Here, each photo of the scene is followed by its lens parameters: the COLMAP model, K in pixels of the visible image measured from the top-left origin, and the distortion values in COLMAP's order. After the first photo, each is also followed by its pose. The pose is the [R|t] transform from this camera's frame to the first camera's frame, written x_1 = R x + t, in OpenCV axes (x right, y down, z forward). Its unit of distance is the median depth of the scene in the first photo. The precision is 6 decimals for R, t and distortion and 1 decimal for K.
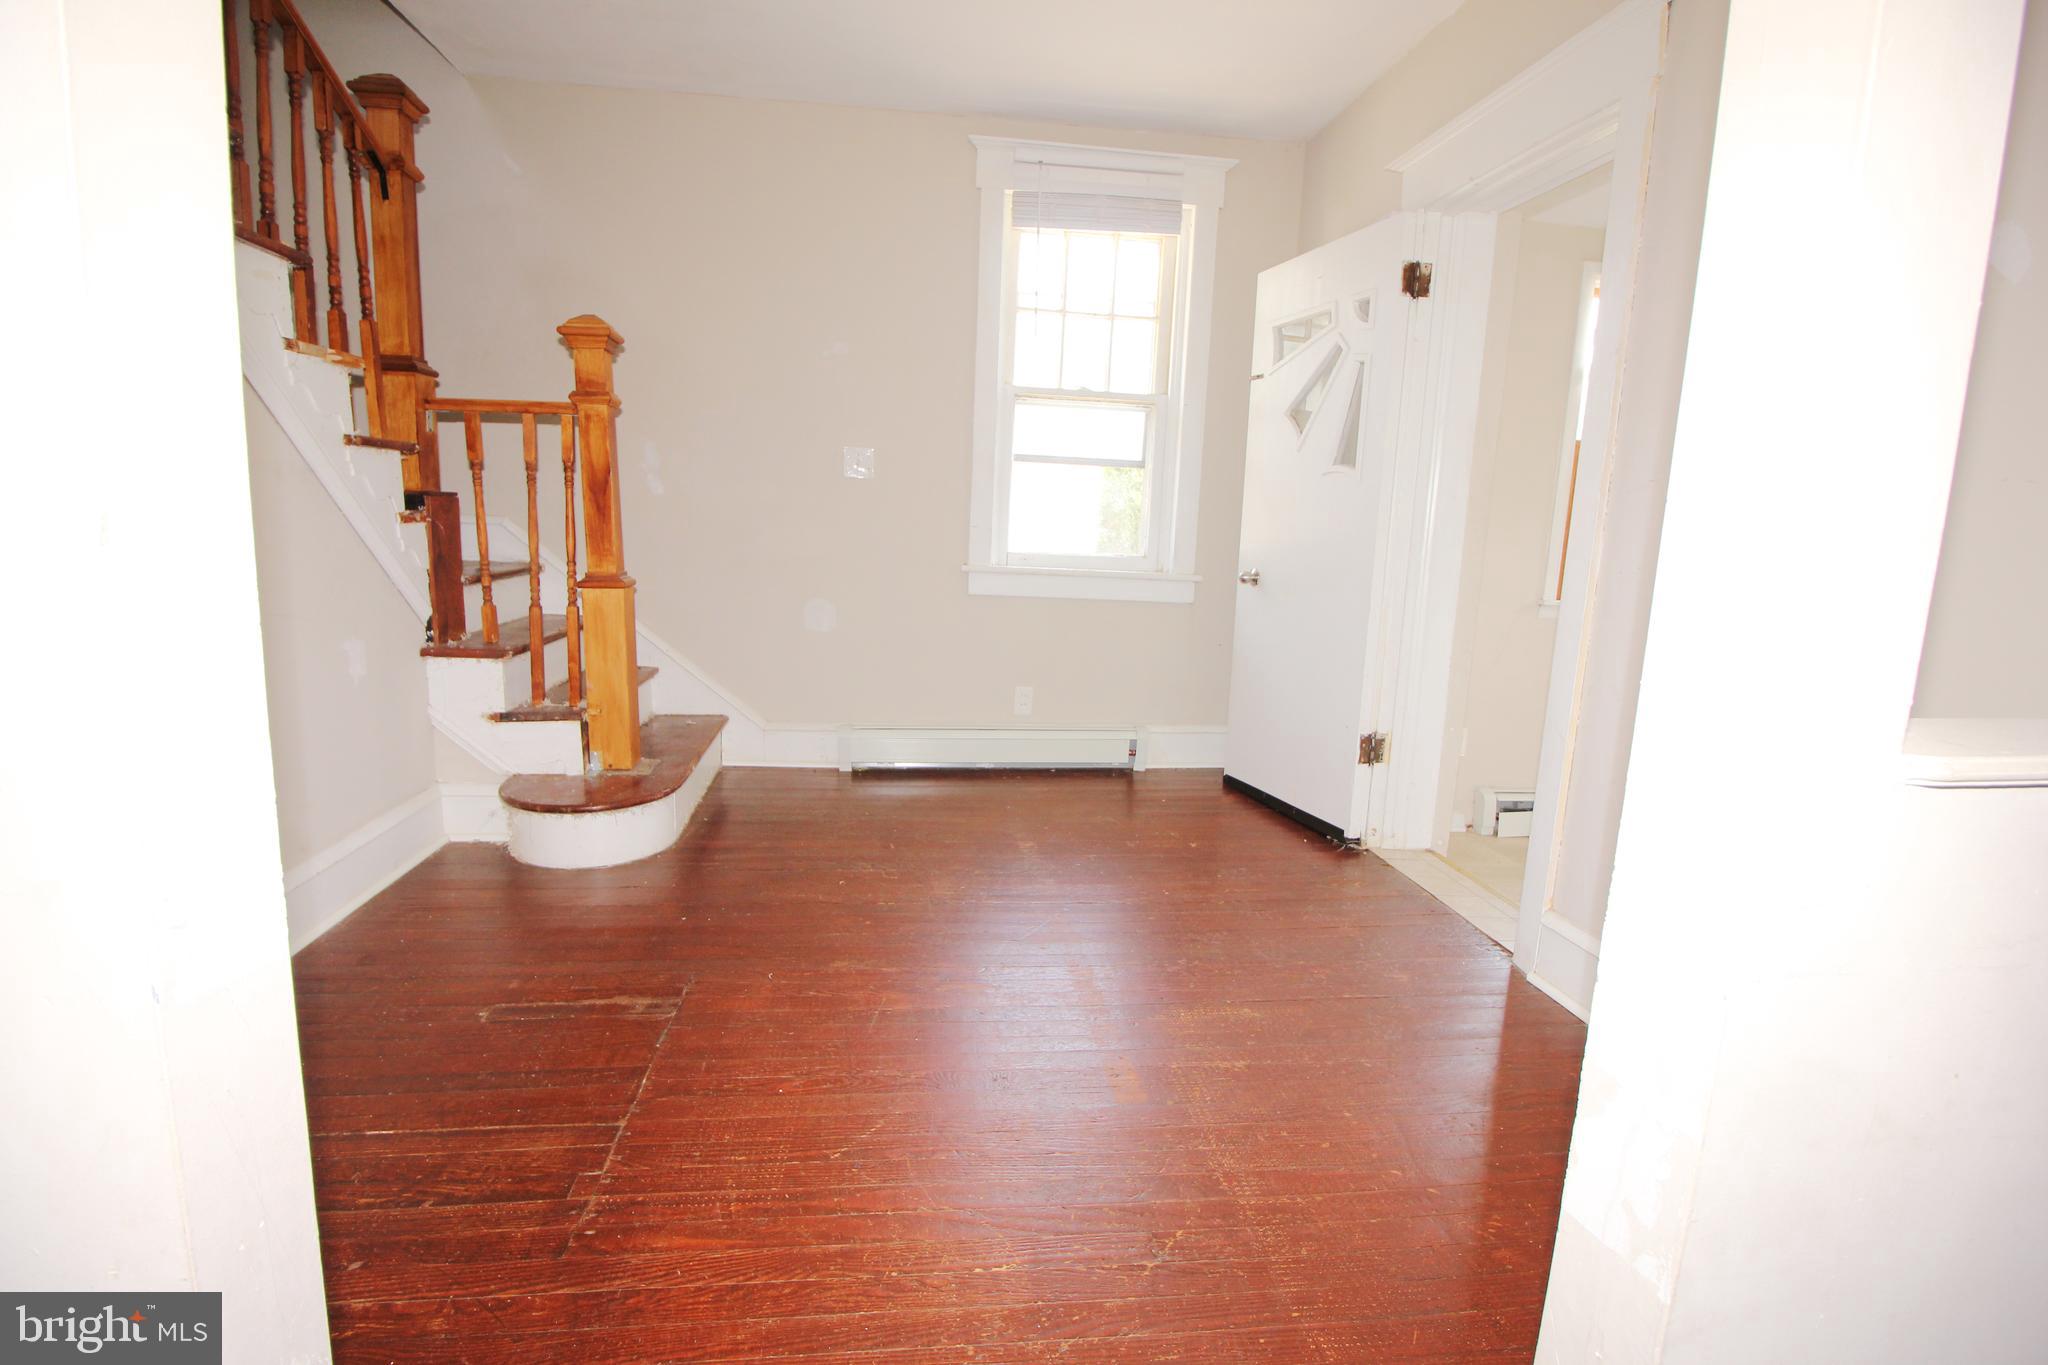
lens RADIAL K [[944.8, 0, 1021.5], [0, 944.8, 662.0], [0, 0, 1]] dist [-0.002474, -0.010029]
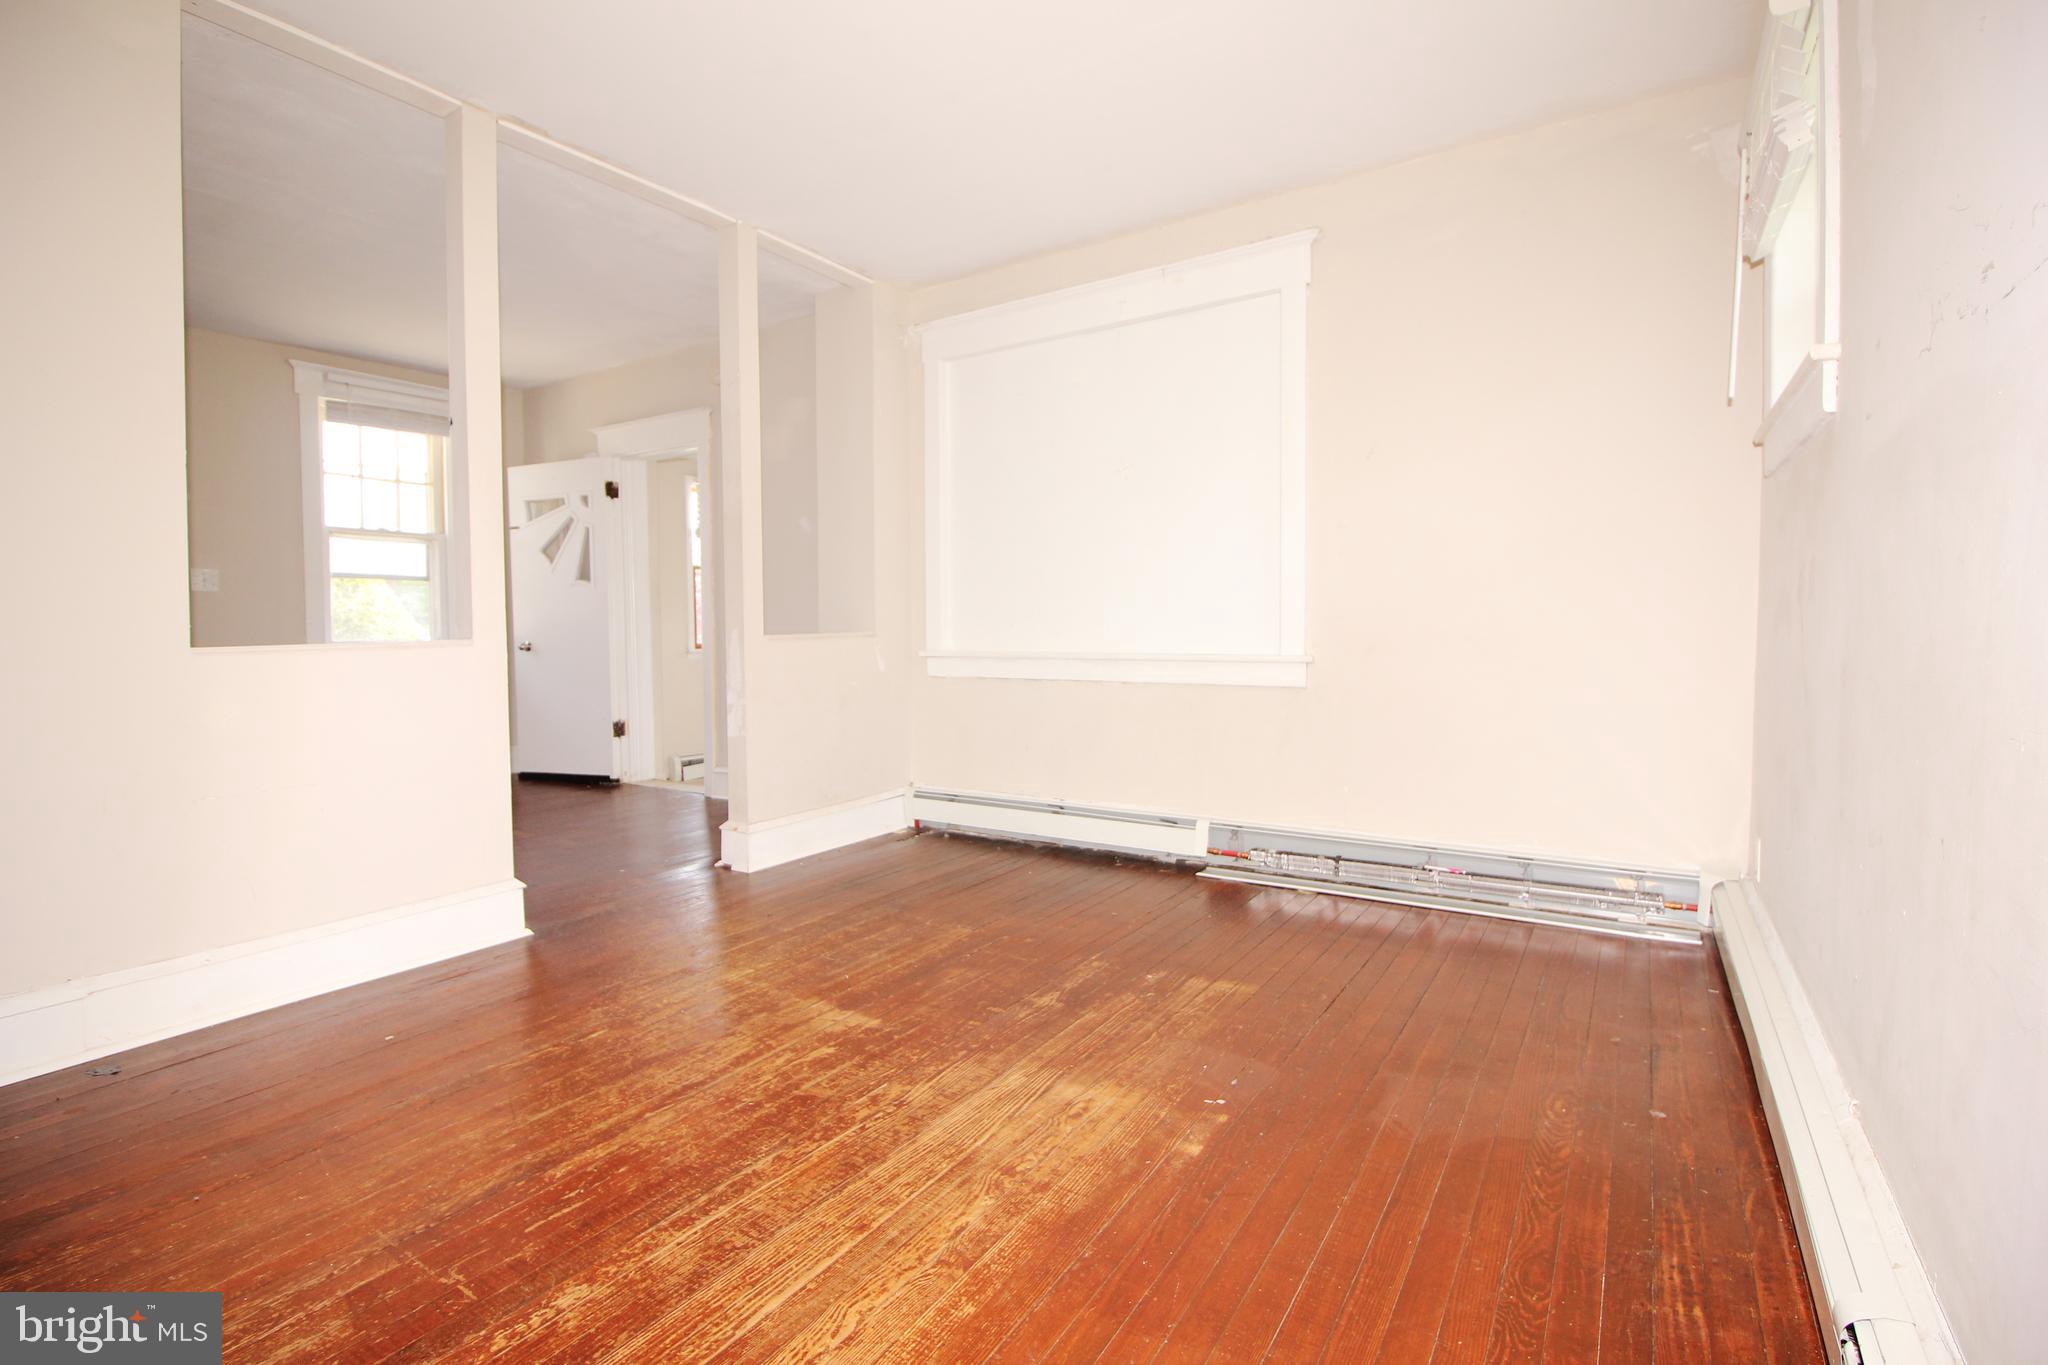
lens RADIAL K [[944.8, 0, 1021.5], [0, 944.8, 662.0], [0, 0, 1]] dist [-0.002474, -0.010029]
pose [[0.645267, -0.074348, 0.760331, -0.477939], [0.151531, 0.987934, -0.031996, 0.127221], [-0.748779, 0.135860, 0.648747, -0.754716]]
